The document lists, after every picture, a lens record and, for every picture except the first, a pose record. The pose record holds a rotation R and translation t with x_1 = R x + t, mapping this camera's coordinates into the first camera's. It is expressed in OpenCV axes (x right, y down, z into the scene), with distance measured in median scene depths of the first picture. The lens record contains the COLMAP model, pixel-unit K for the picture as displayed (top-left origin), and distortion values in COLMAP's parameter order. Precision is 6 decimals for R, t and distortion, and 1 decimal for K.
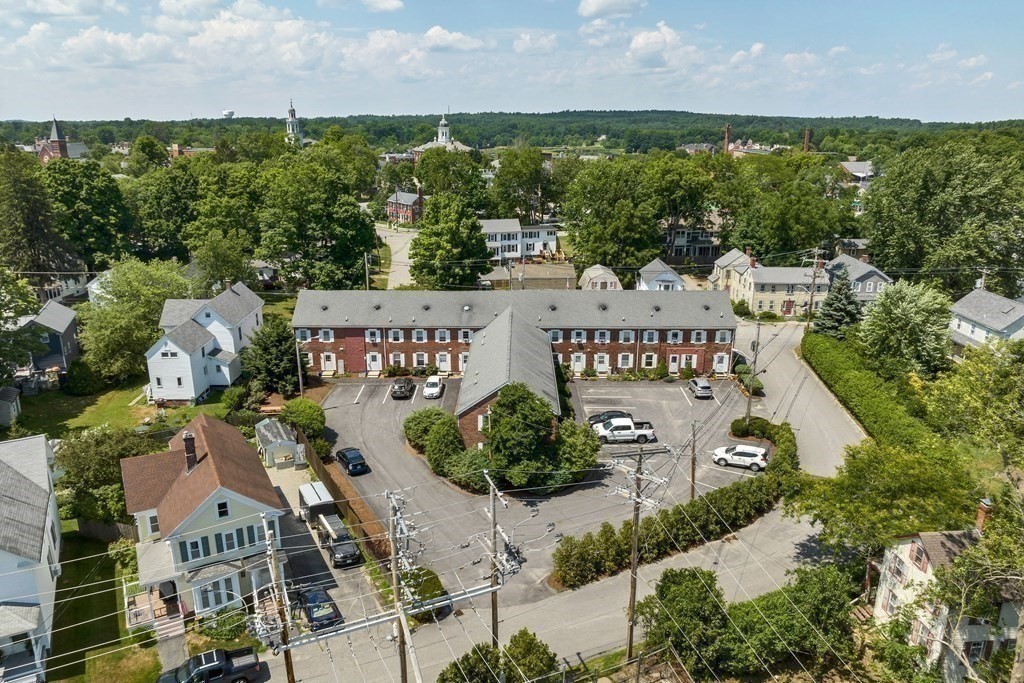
lens RADIAL K [[740.4, 0, 518.8], [0, 740.4, 326.6], [0, 0, 1]] dist [-0.031243, -0.005020]
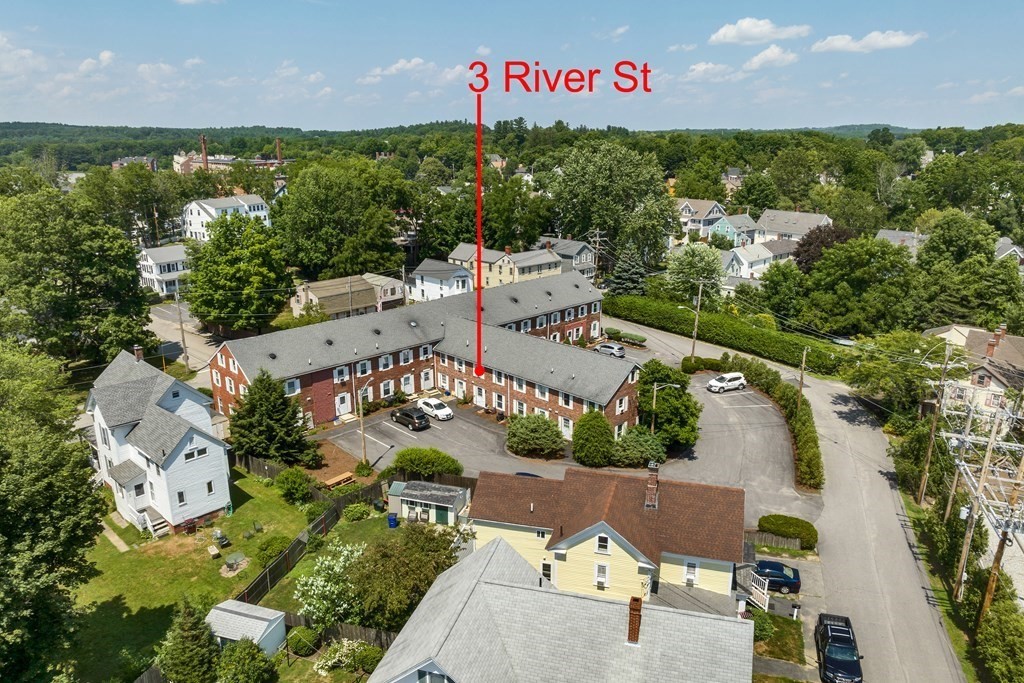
lens RADIAL K [[719.9, 0, 512.0], [0, 719.9, 341.5], [0, 0, 1]] dist [-0.028661, 0.000171]
pose [[0.706083, -0.200060, 0.679281, -0.615127], [0.191742, 0.977441, 0.088566, -0.060947], [-0.681676, 0.067712, 0.728514, 0.247126]]
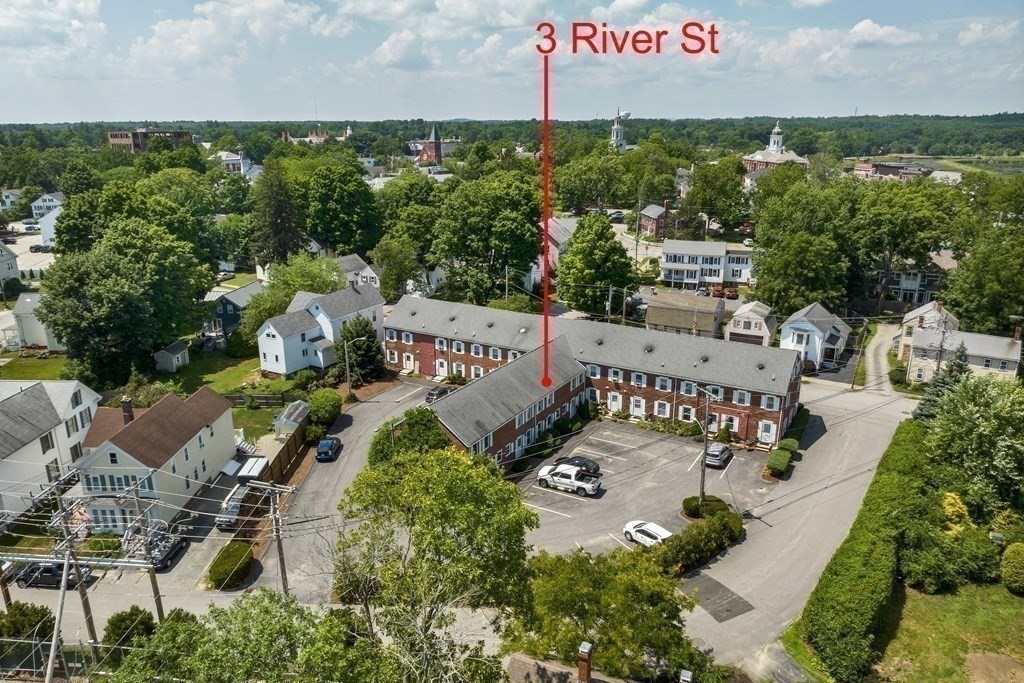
lens RADIAL K [[740.4, 0, 518.8], [0, 740.4, 326.6], [0, 0, 1]] dist [-0.031243, -0.005020]
pose [[0.867632, 0.131565, -0.479484, 0.421590], [-0.131826, 0.990713, 0.033300, -0.064504], [0.479413, 0.034317, 0.876918, 0.092856]]
